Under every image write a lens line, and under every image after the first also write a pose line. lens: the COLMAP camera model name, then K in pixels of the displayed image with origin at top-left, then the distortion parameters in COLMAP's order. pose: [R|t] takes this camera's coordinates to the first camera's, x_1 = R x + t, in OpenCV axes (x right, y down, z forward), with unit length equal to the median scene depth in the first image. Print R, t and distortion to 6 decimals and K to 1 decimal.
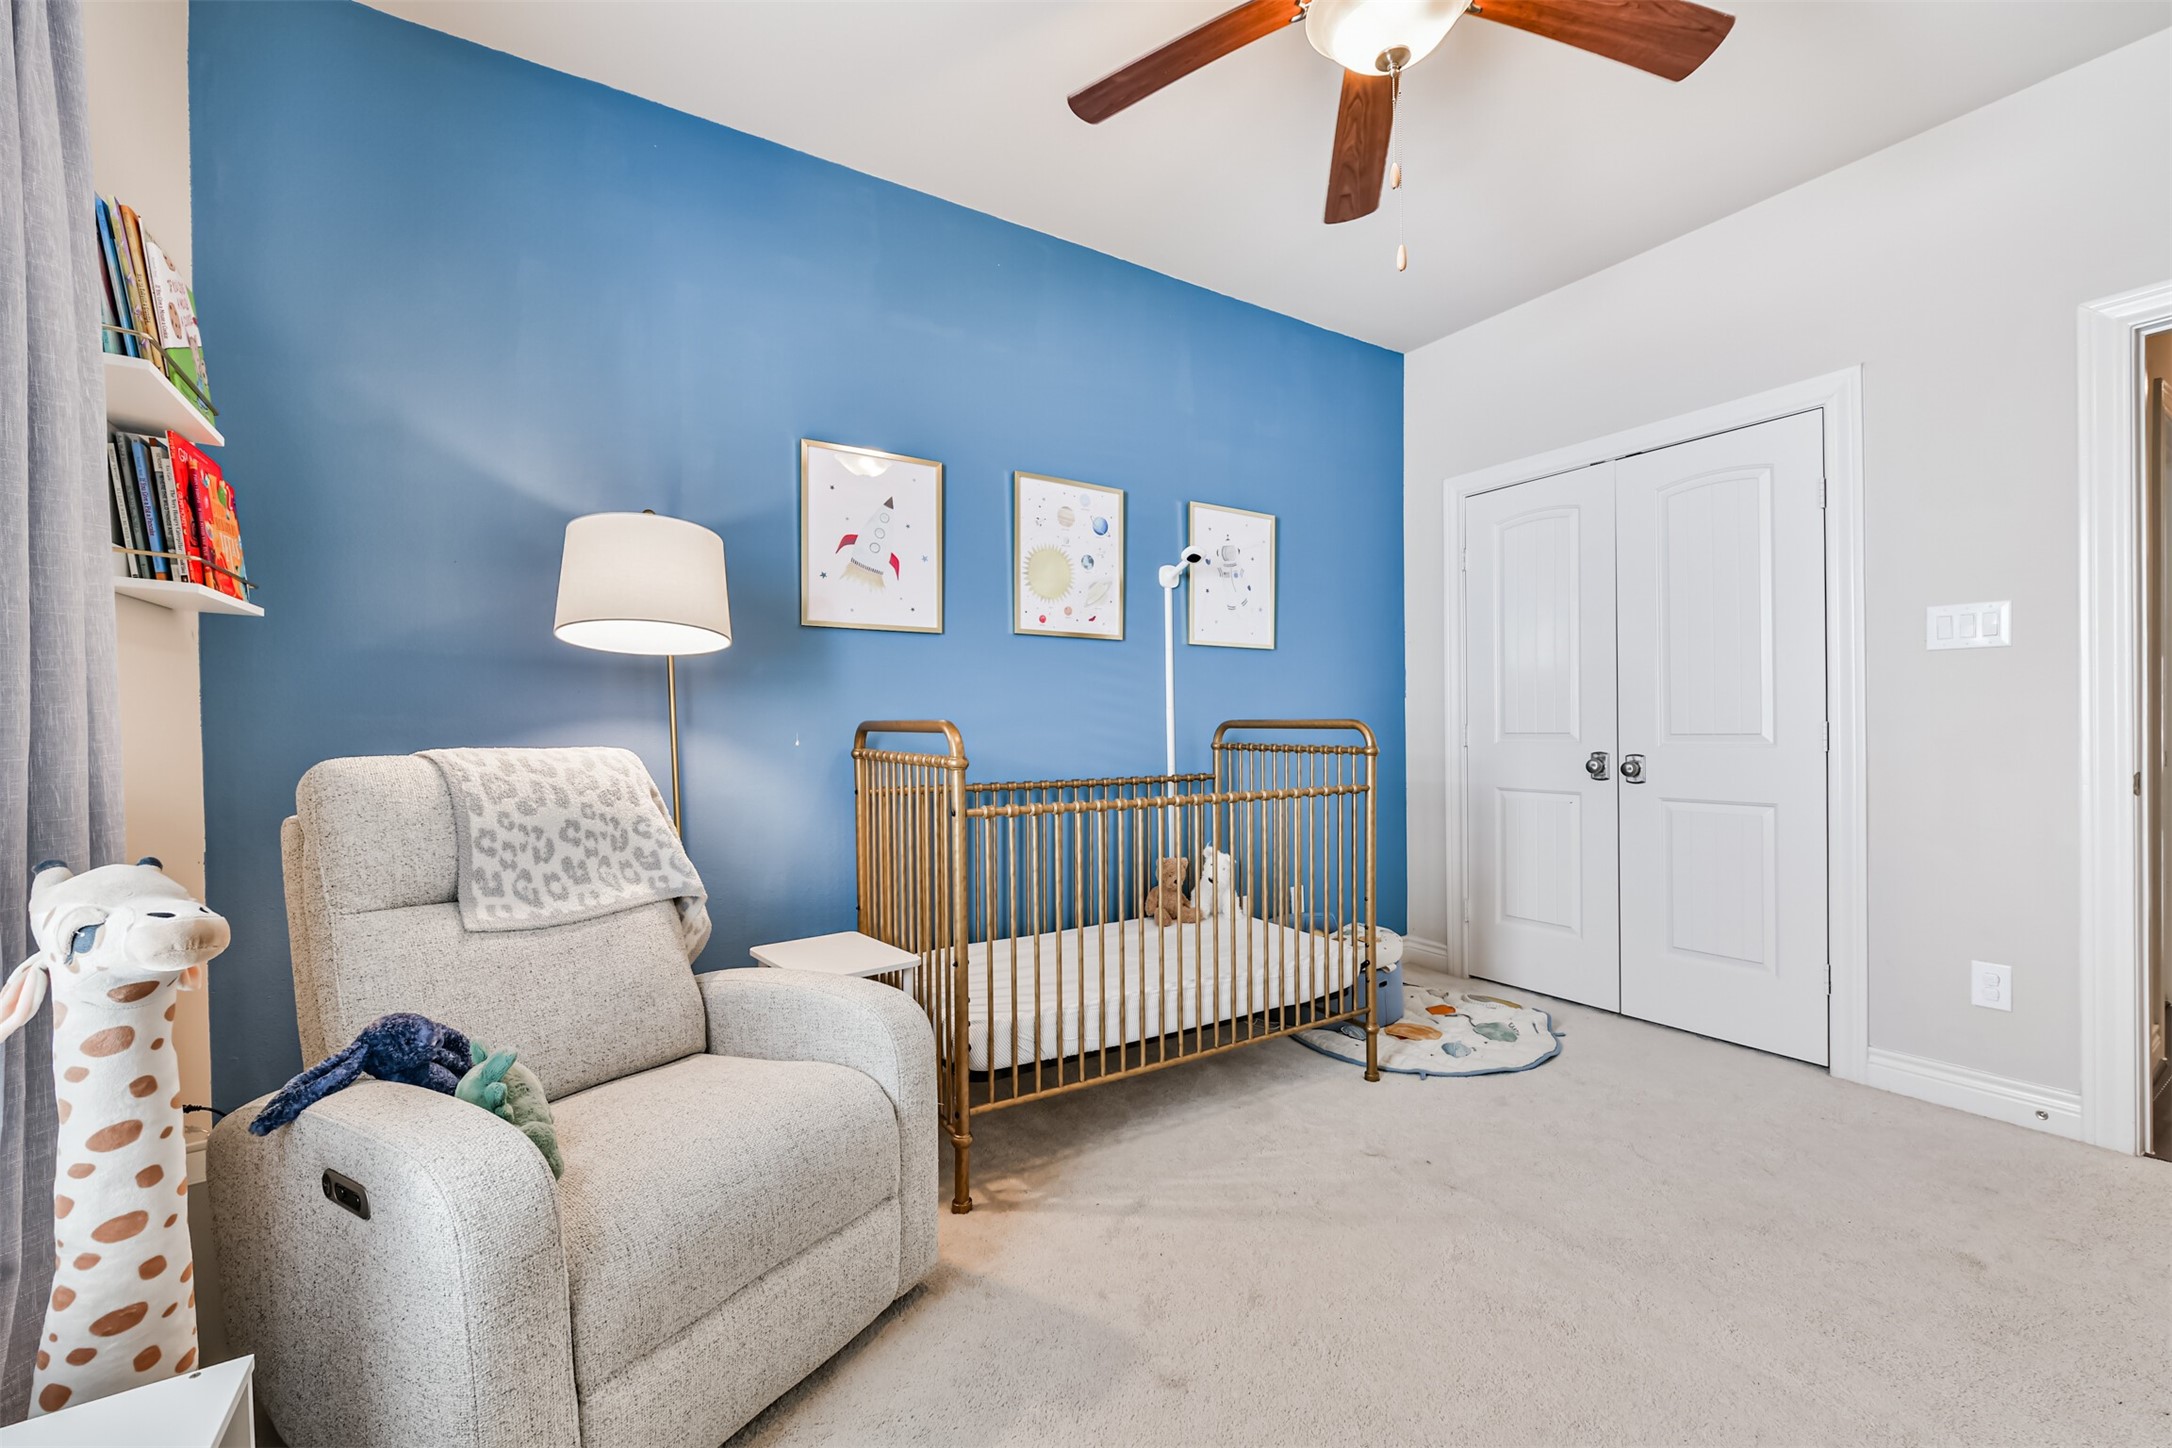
lens RADIAL K [[865.7, 0, 1093.8], [0, 865.7, 730.3], [0, 0, 1]] dist [-0.000715, -0.000071]
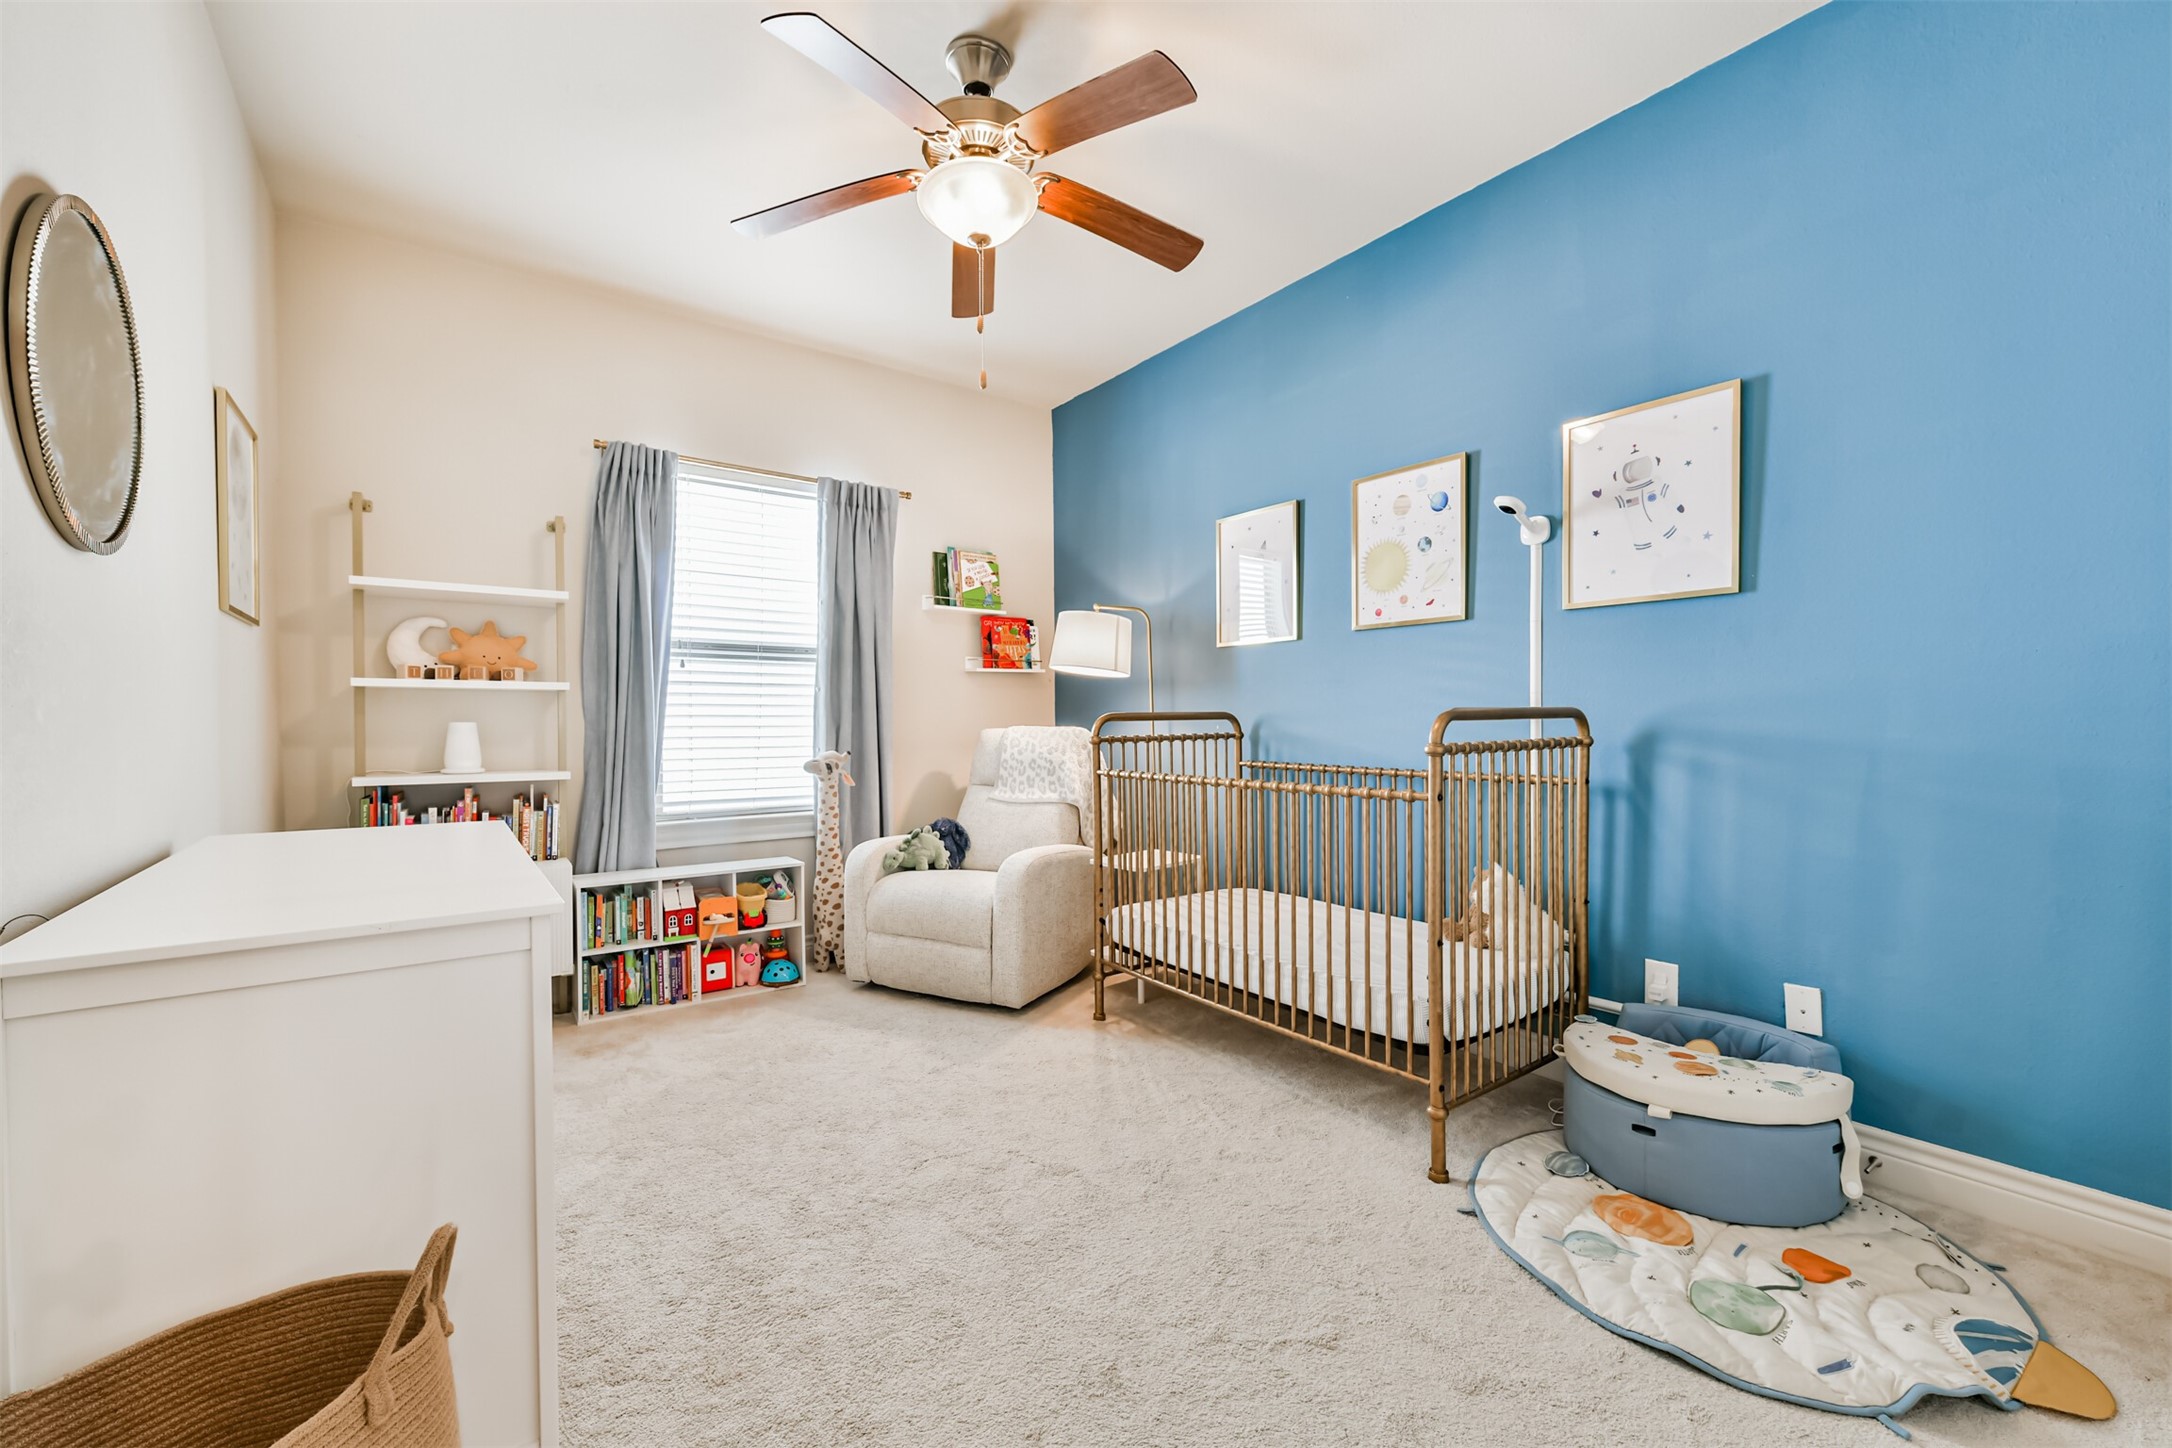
lens RADIAL K [[865.7, 0, 1093.8], [0, 865.7, 730.3], [0, 0, 1]] dist [-0.000715, -0.000071]
pose [[0.075427, 0.018456, -0.996981, 1.029546], [0.000679, 0.999828, 0.018560, -0.007185], [0.997151, -0.002077, 0.075401, 0.625314]]
